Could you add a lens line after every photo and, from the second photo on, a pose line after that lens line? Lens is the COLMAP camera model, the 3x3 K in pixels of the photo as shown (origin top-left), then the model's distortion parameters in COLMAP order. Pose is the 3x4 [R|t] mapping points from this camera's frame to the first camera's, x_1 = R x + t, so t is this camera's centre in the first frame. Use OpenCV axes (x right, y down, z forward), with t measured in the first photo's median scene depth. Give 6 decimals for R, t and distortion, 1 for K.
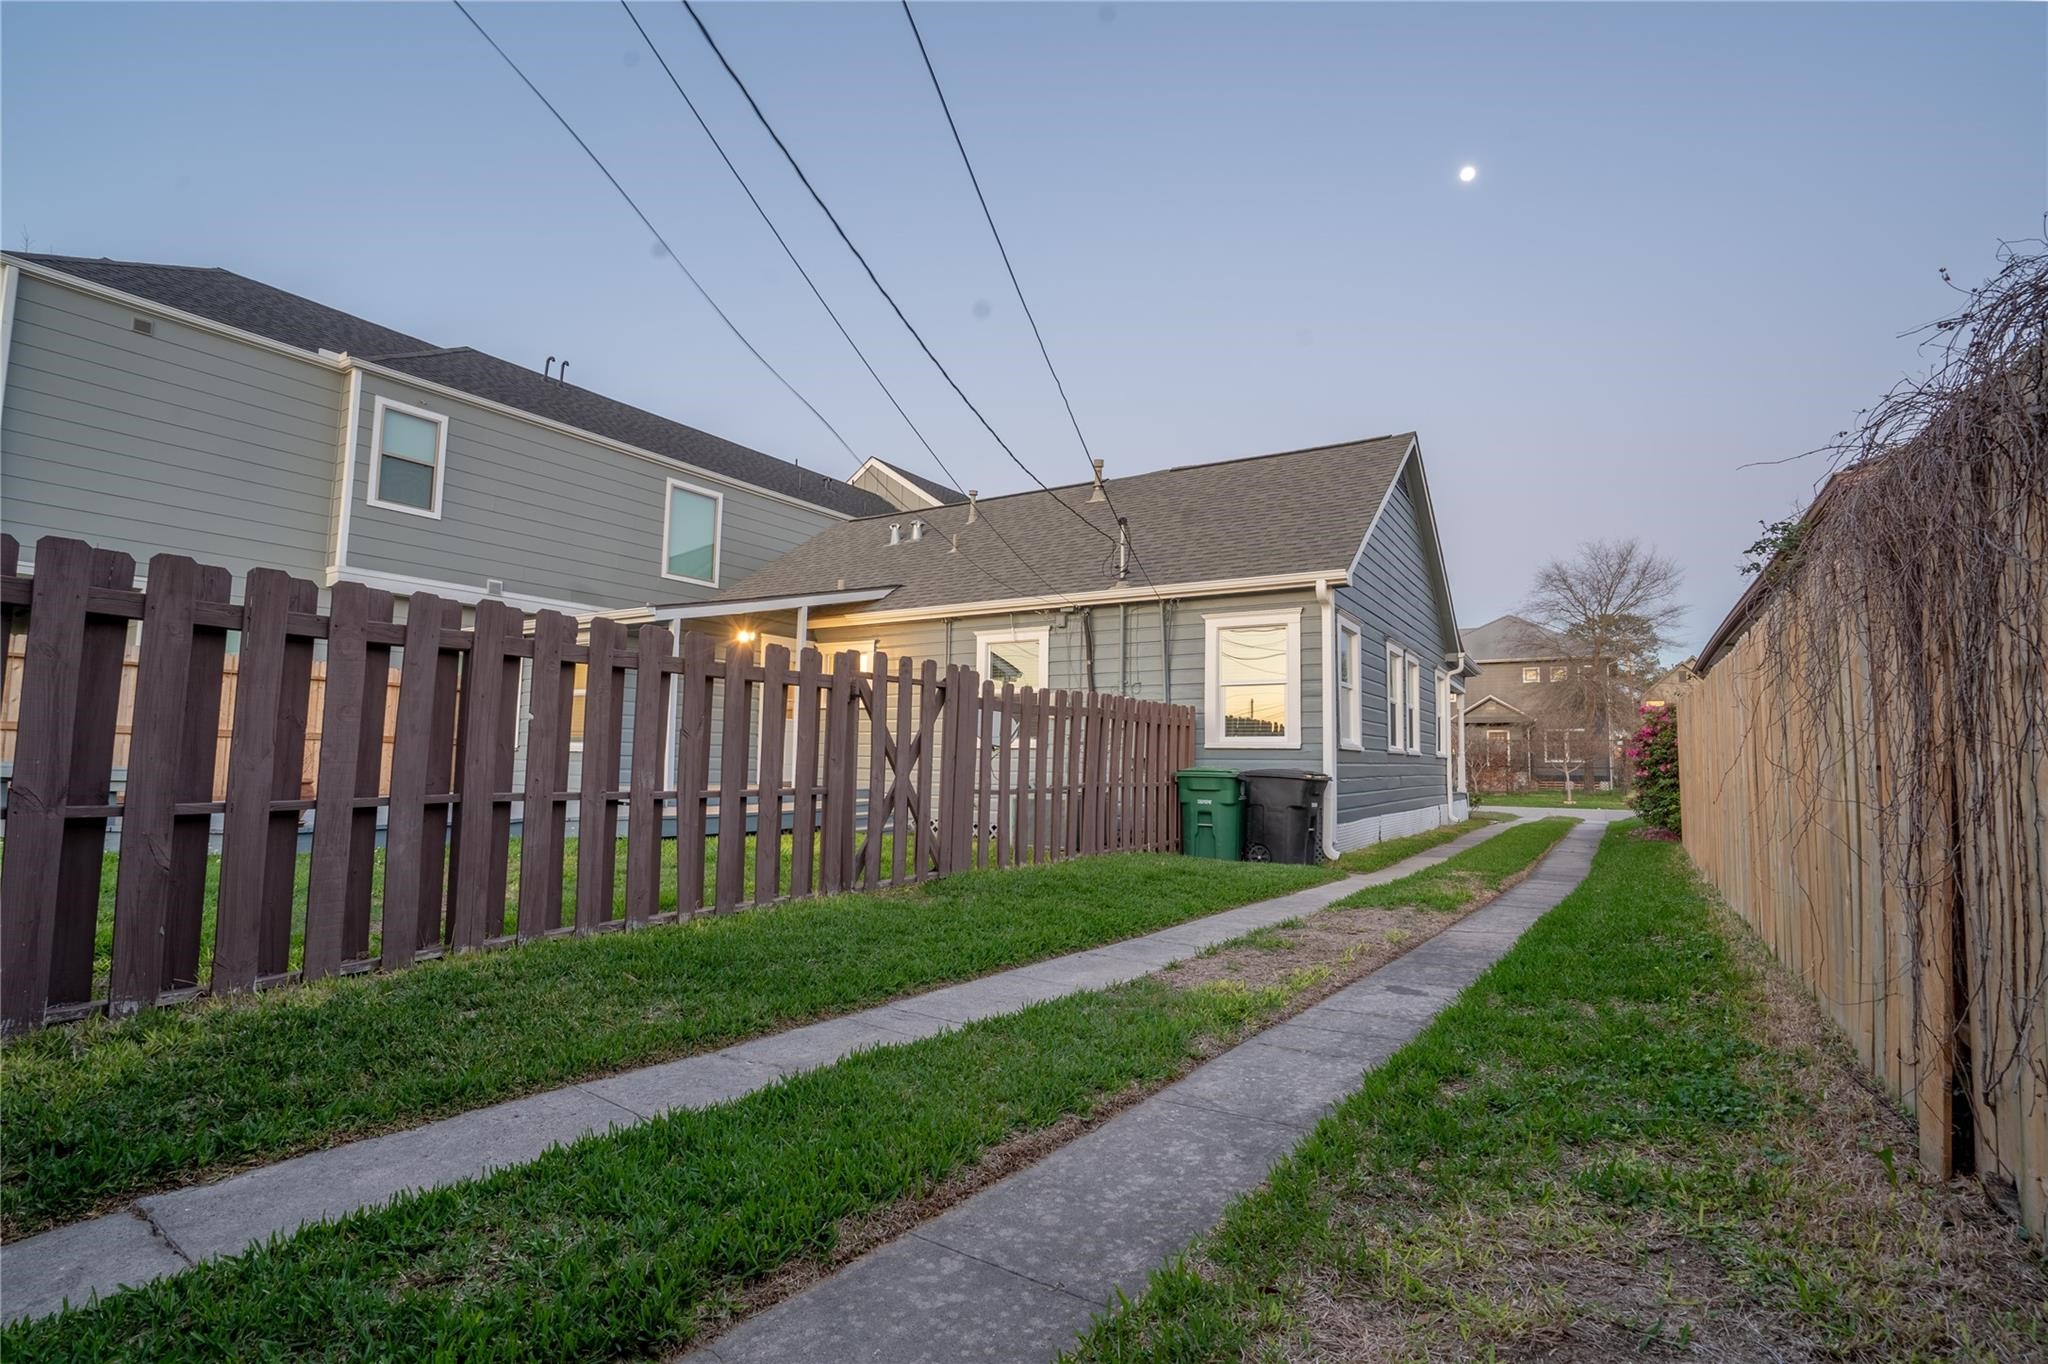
lens RADIAL K [[950.0, 0, 1023.5], [0, 950.0, 682.7], [0, 0, 1]] dist [-0.030246, 0.000339]
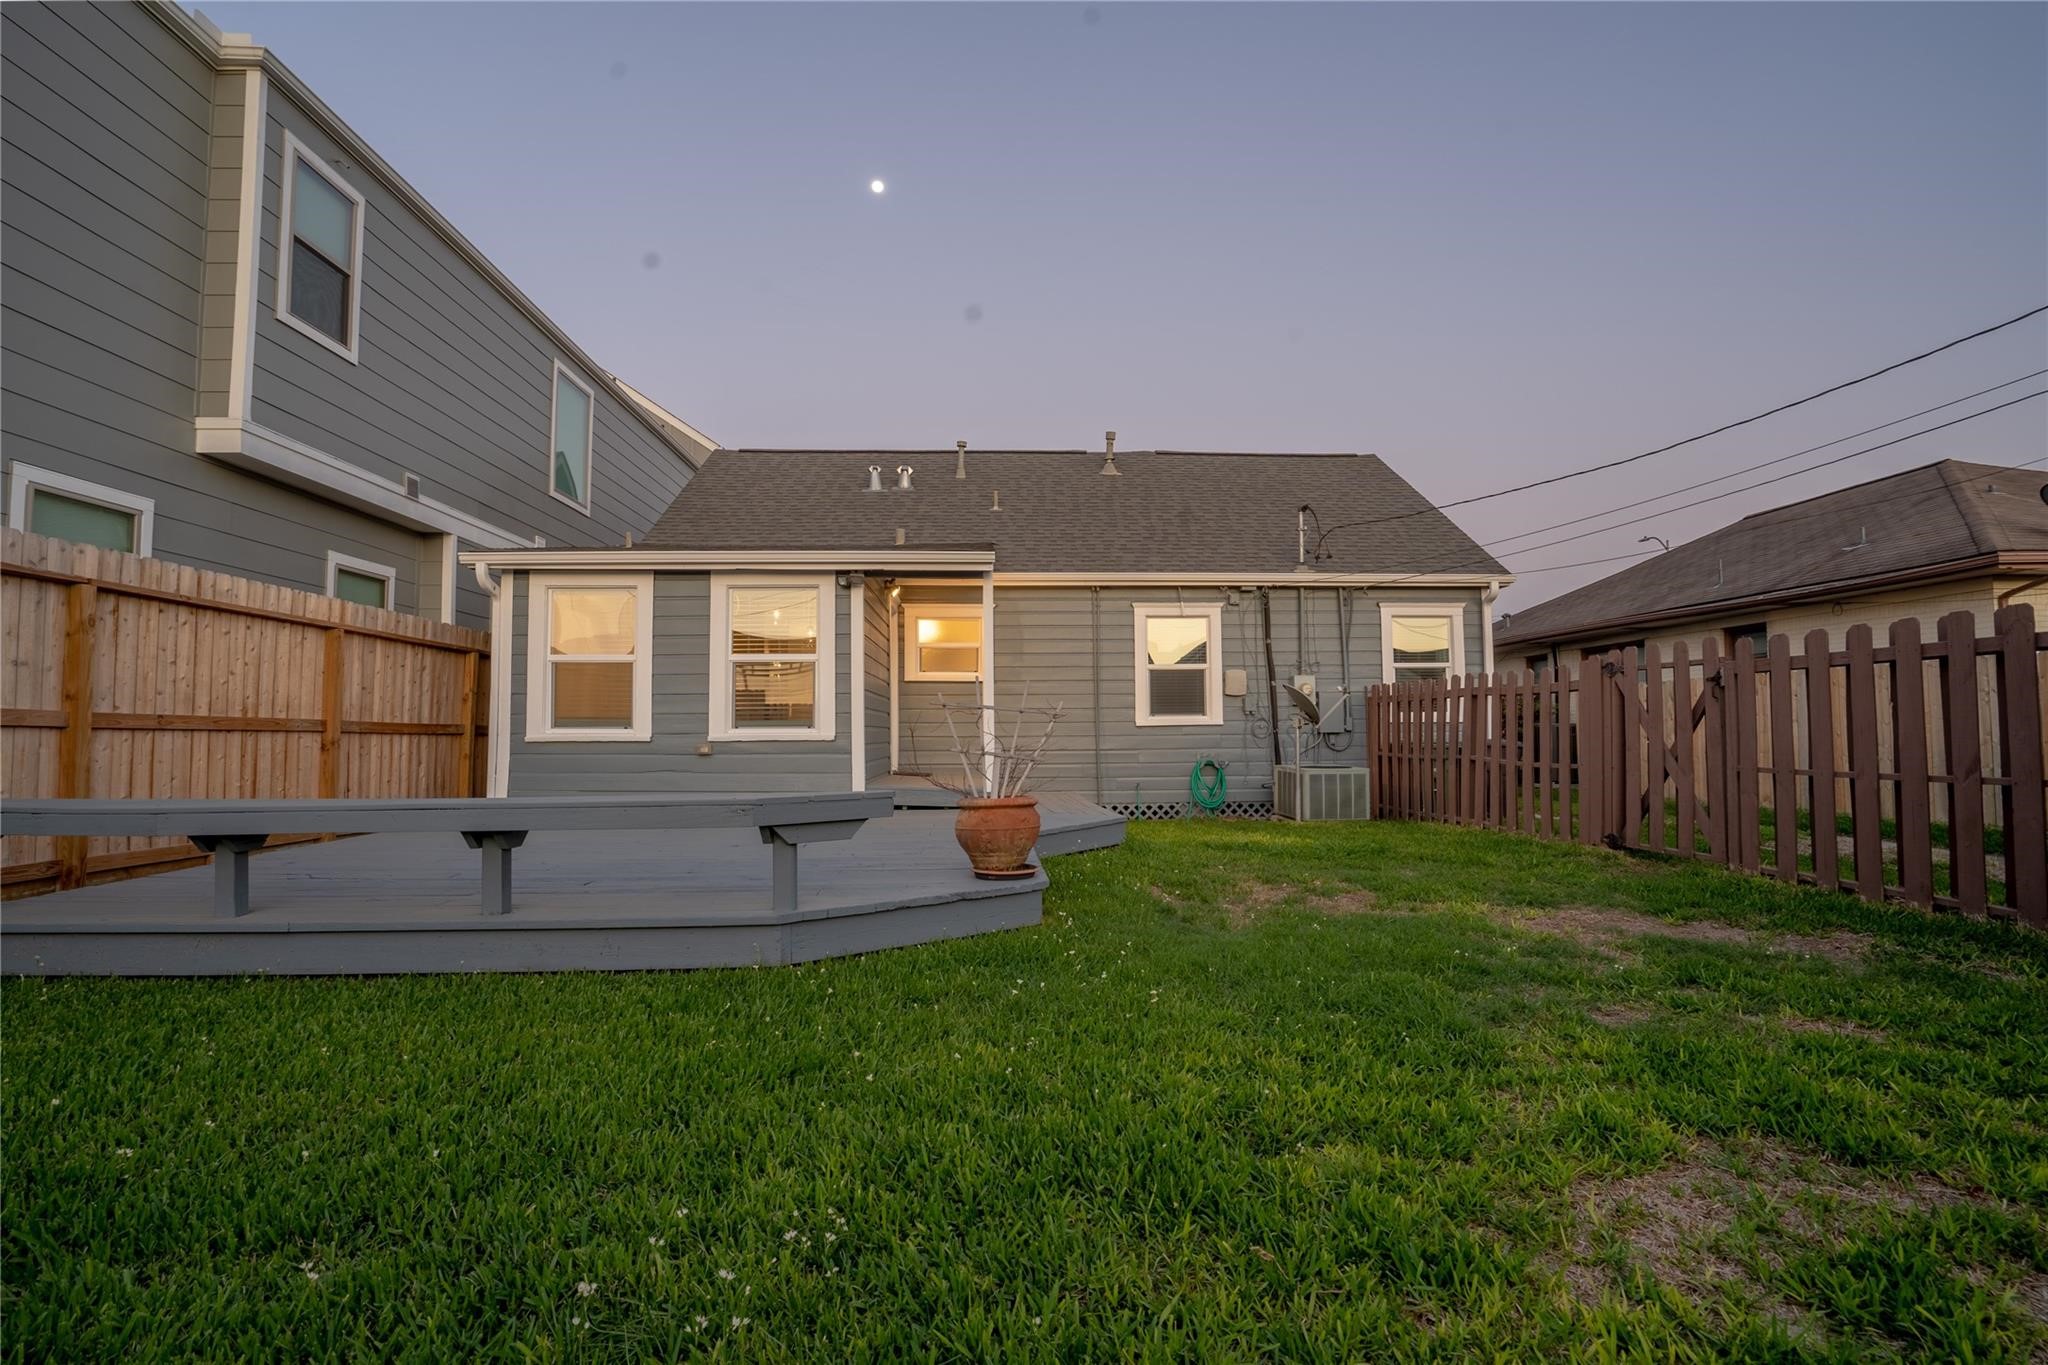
lens RADIAL K [[950.0, 0, 1016.6], [0, 950.0, 692.2], [0, 0, 1]] dist [-0.030246, 0.000339]
pose [[0.826739, 0.004023, 0.562571, -0.703241], [-0.026458, 0.999146, 0.031737, 0.007798], [-0.561963, -0.041123, 0.826139, 0.294594]]
